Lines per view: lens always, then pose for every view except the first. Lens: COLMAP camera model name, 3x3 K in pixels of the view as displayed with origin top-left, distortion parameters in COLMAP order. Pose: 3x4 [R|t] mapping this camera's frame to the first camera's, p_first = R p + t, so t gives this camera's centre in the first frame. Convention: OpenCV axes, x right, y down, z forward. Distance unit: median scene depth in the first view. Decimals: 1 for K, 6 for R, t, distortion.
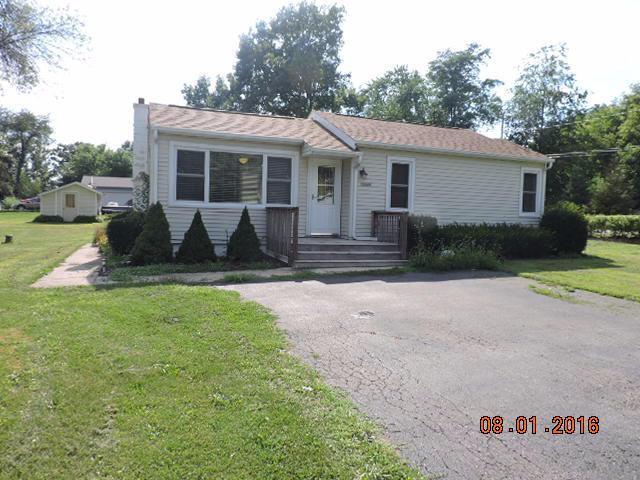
lens RADIAL K [[455.4, 0, 318.7], [0, 455.4, 238.6], [0, 0, 1]] dist [-0.013236, -0.002937]
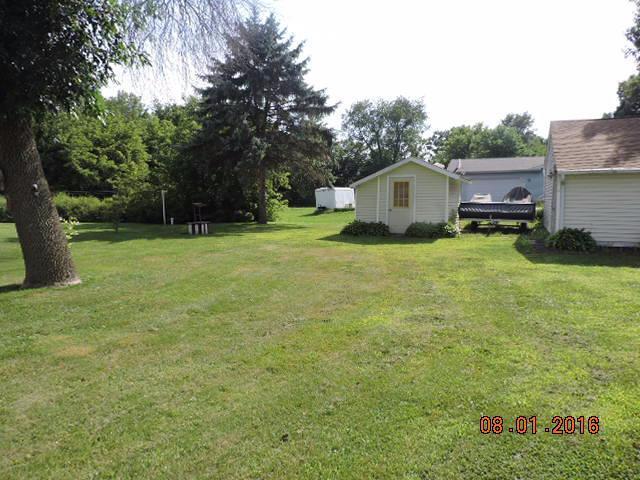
lens RADIAL K [[455.4, 0, 319.2], [0, 455.4, 238.7], [0, 0, 1]] dist [-0.013236, -0.002937]
pose [[0.705817, 0.035939, -0.707482, -0.088471], [-0.019553, 0.999320, 0.031256, -0.017148], [0.708125, -0.008228, 0.706039, 0.205702]]
